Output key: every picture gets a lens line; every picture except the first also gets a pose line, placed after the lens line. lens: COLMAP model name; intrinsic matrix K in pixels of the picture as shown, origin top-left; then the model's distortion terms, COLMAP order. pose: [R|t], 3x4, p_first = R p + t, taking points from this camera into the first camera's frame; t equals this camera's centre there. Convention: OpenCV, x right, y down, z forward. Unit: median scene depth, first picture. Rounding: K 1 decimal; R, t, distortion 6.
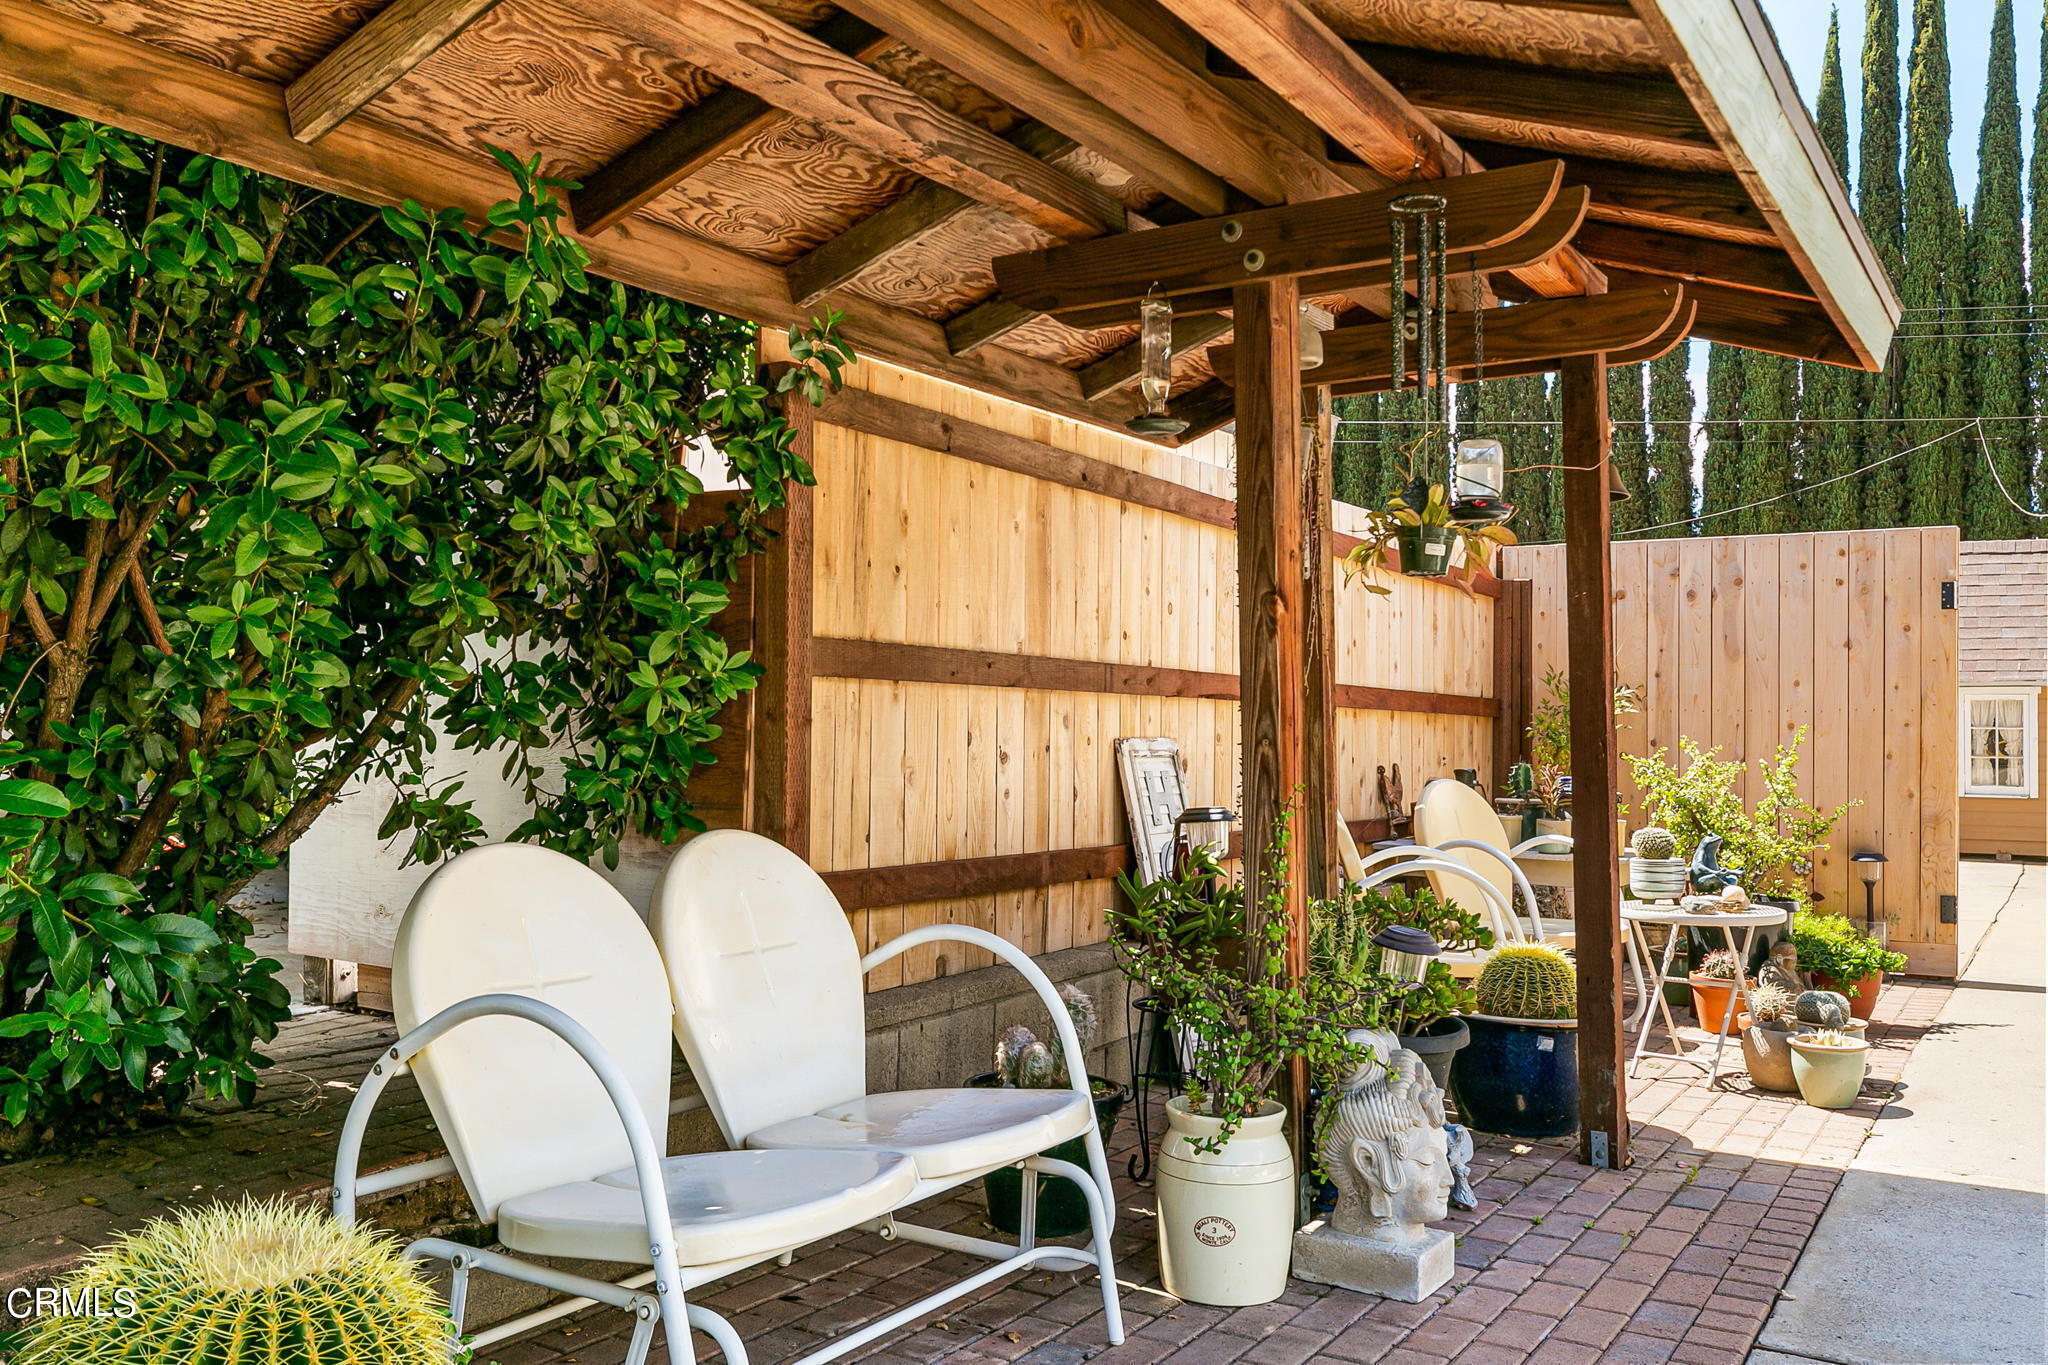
lens RADIAL K [[1739.1, 0, 1024.0], [0, 1739.1, 682.5], [0, 0, 1]] dist [0.004668, -0.000083]
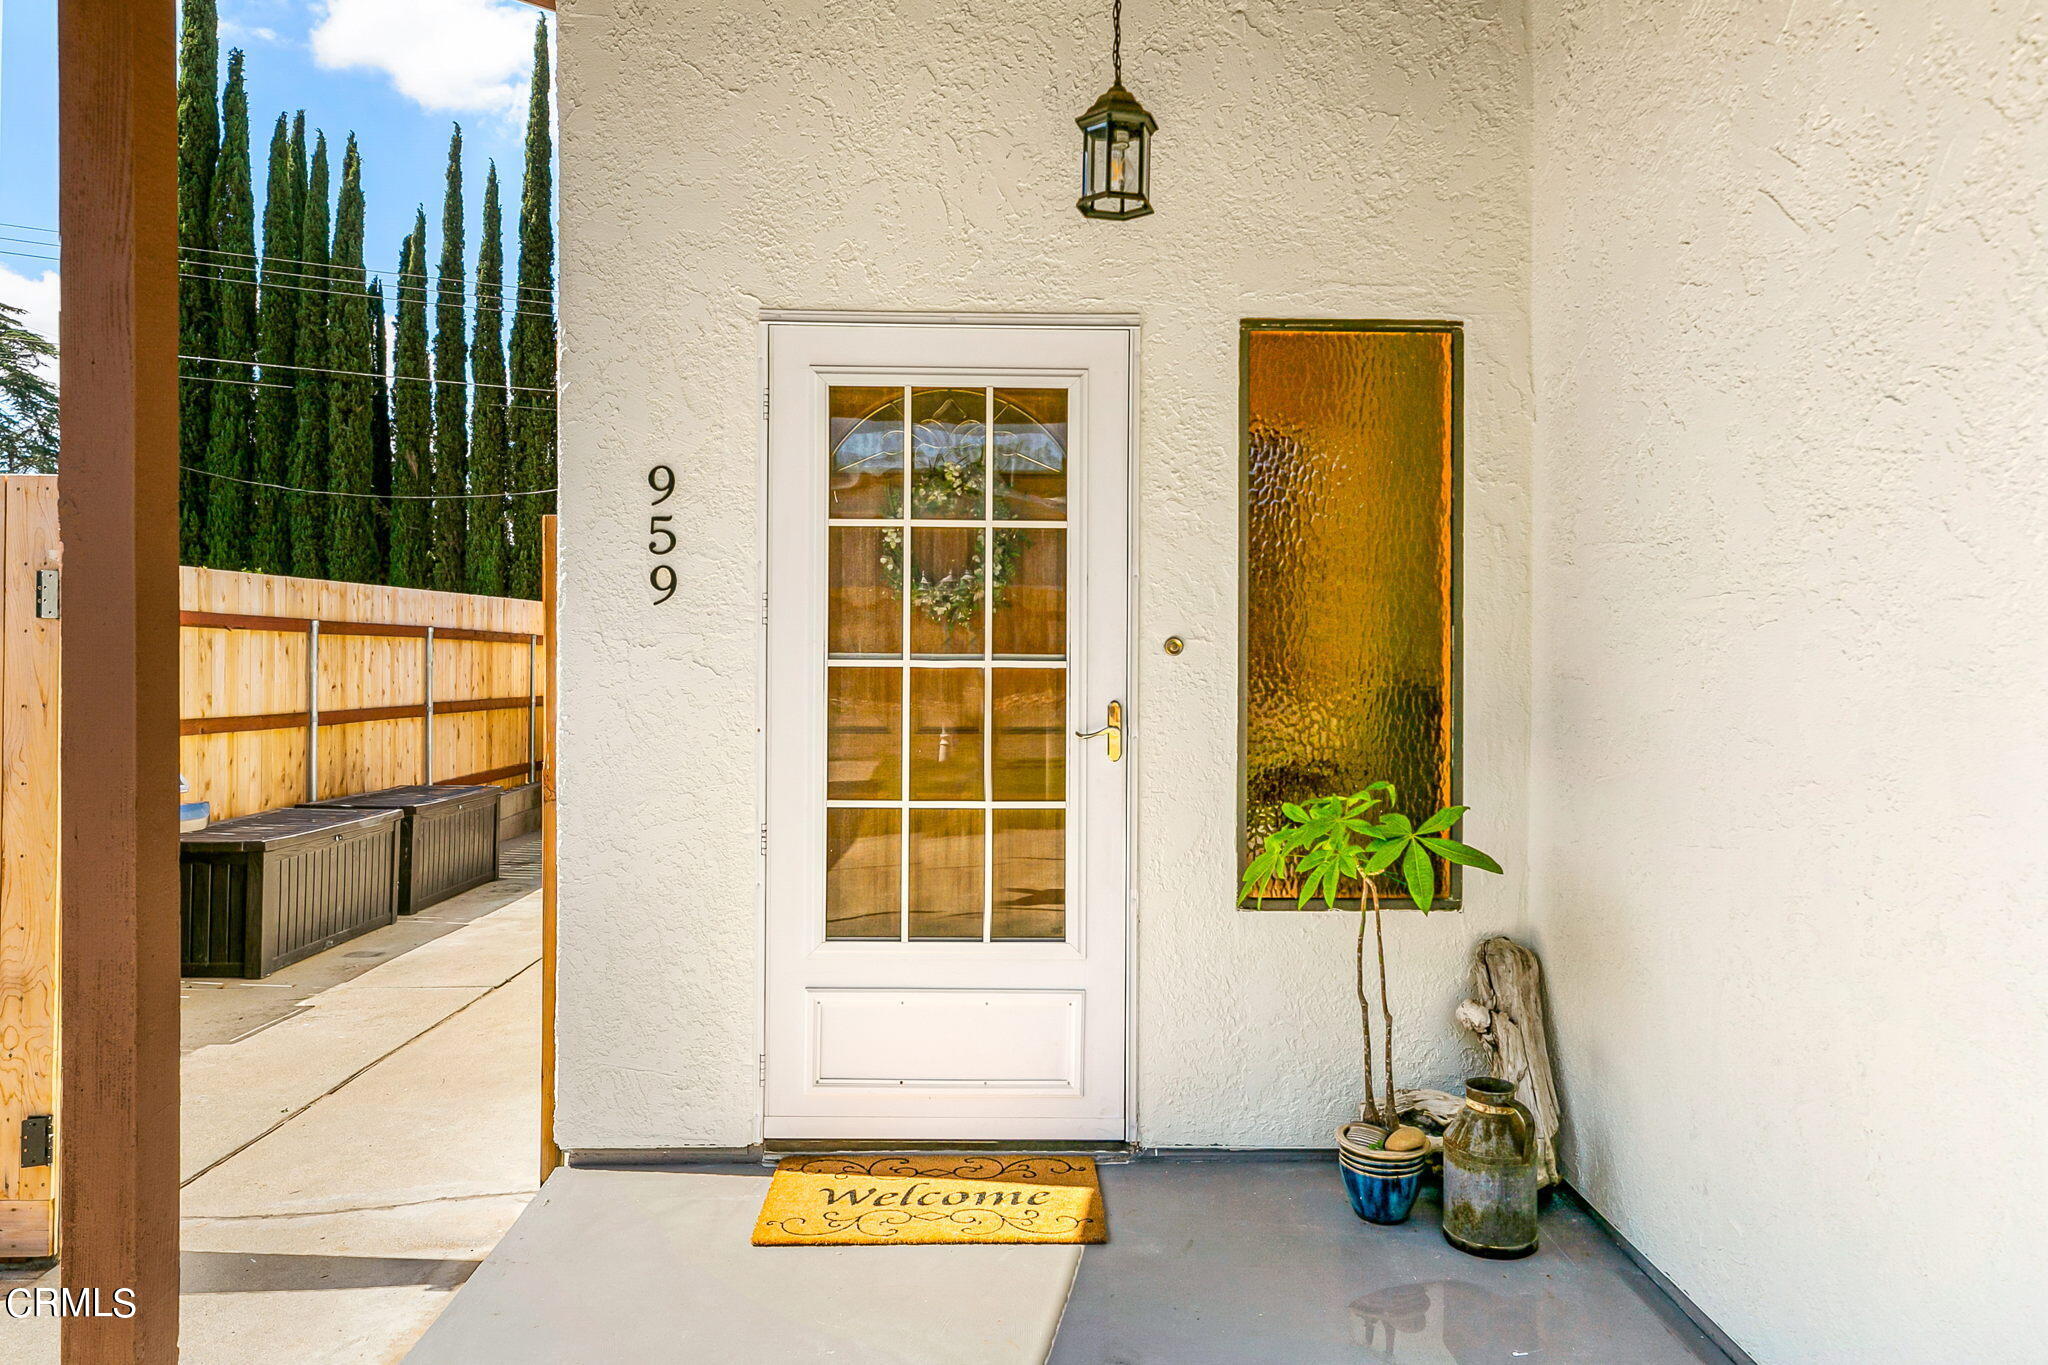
lens RADIAL K [[1430.8, 0, 1033.9], [0, 1430.8, 611.6], [0, 0, 1]] dist [0.004813, 0.000547]
pose [[0.840869, 0.014700, 0.541039, 0.143753], [-0.012042, 0.999892, -0.008451, -0.011856], [-0.541104, 0.000591, 0.840955, 0.110810]]
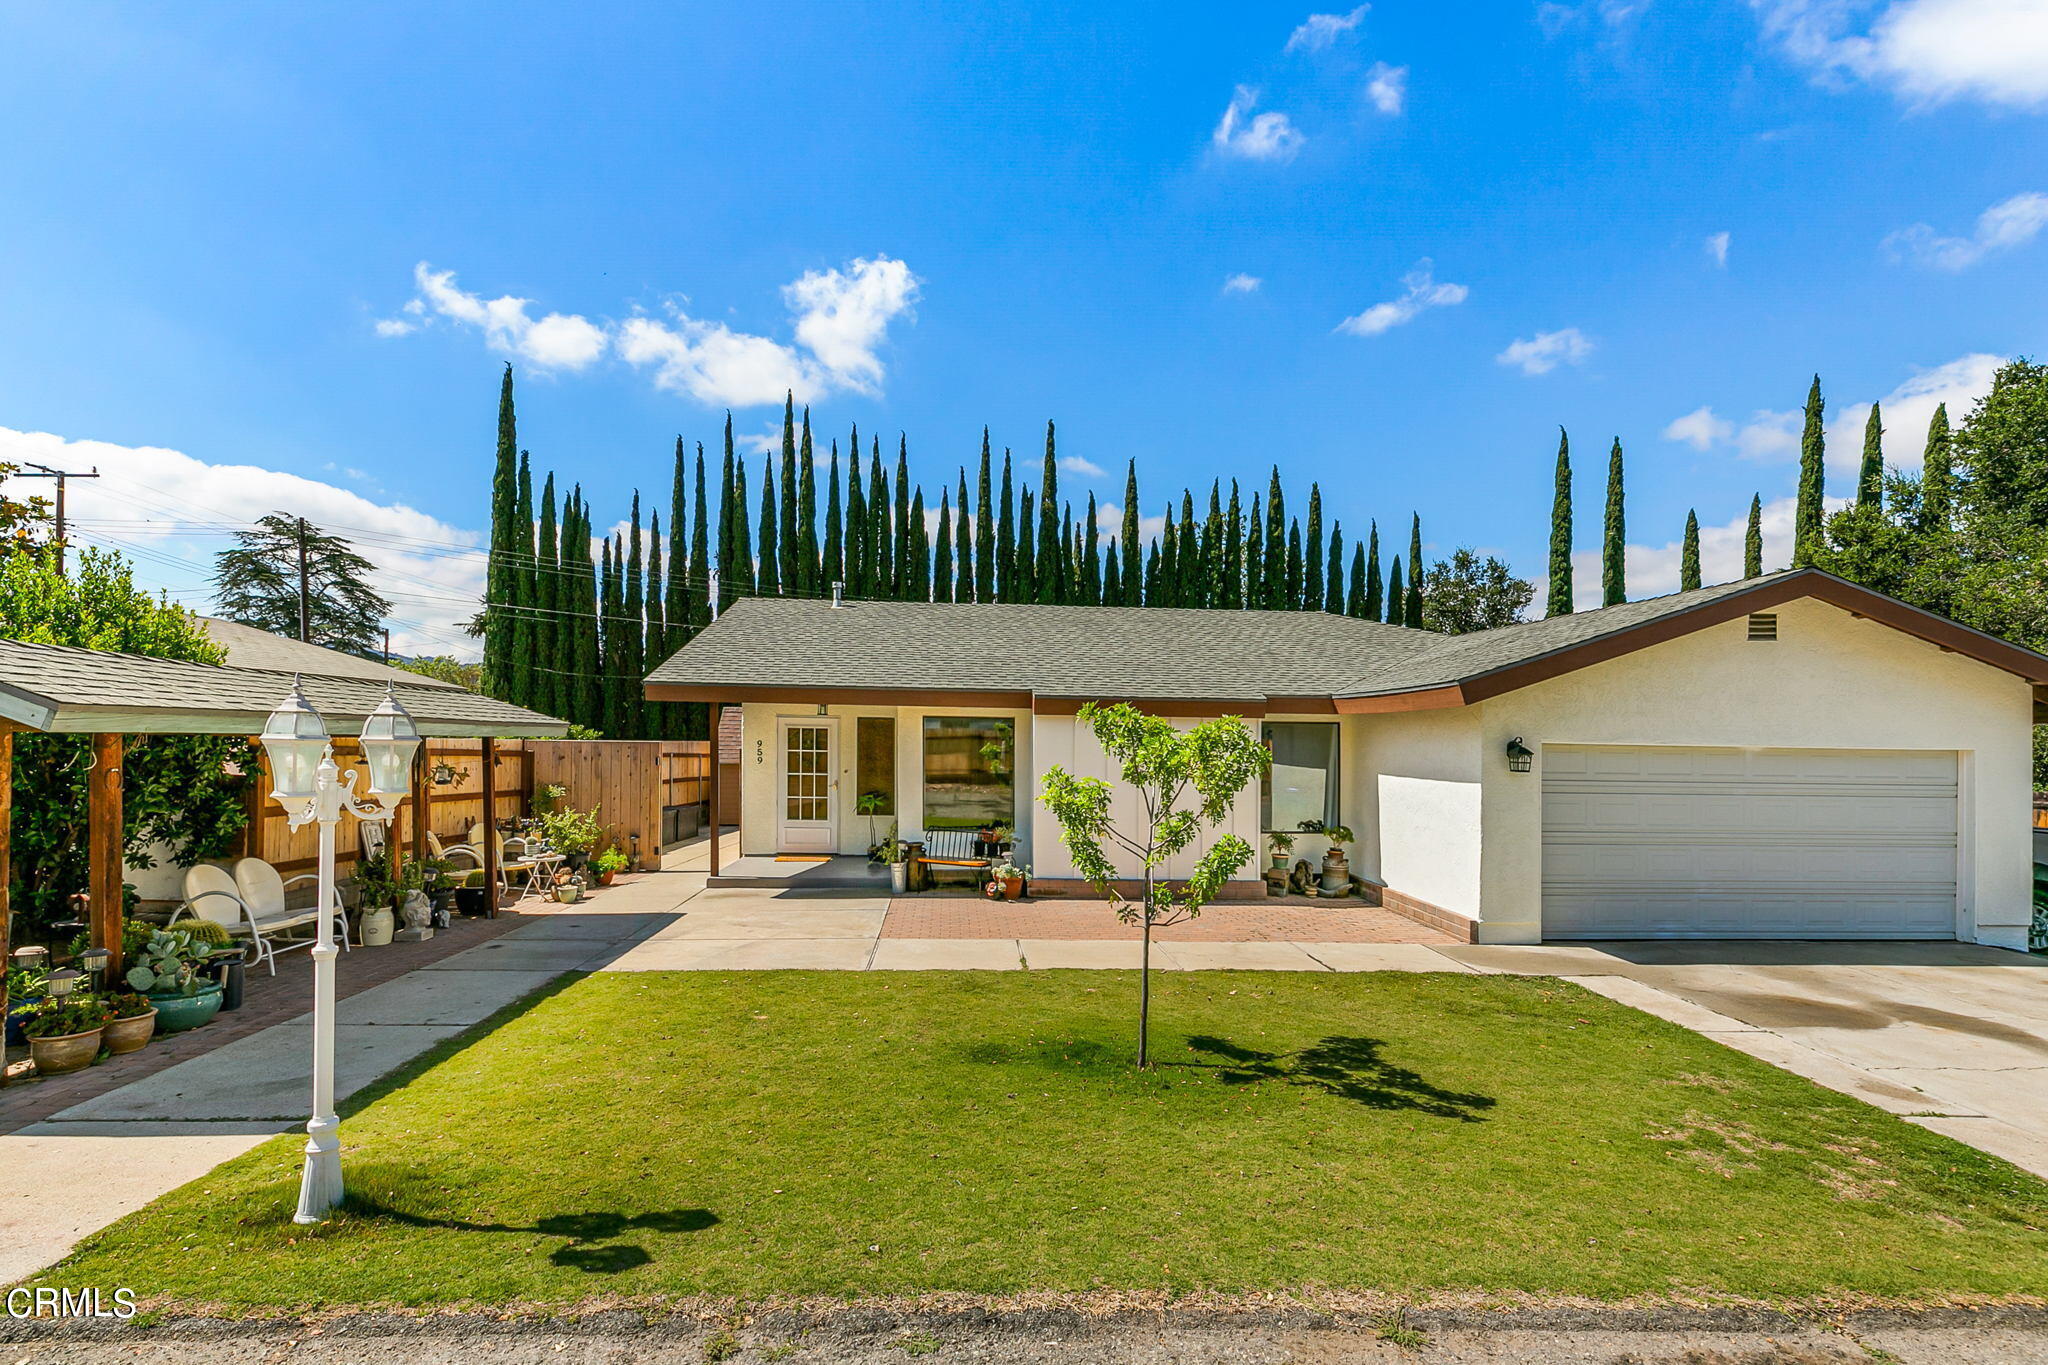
lens RADIAL K [[969.8, 0, 1024.2], [0, 969.8, 772.8], [0, 0, 1]] dist [0.001435, -0.000208]
pose [[0.818837, -0.007523, 0.573977, 0.005131], [-0.023173, 0.998666, 0.046147, -0.035070], [-0.573558, -0.051088, 0.817570, -0.263394]]
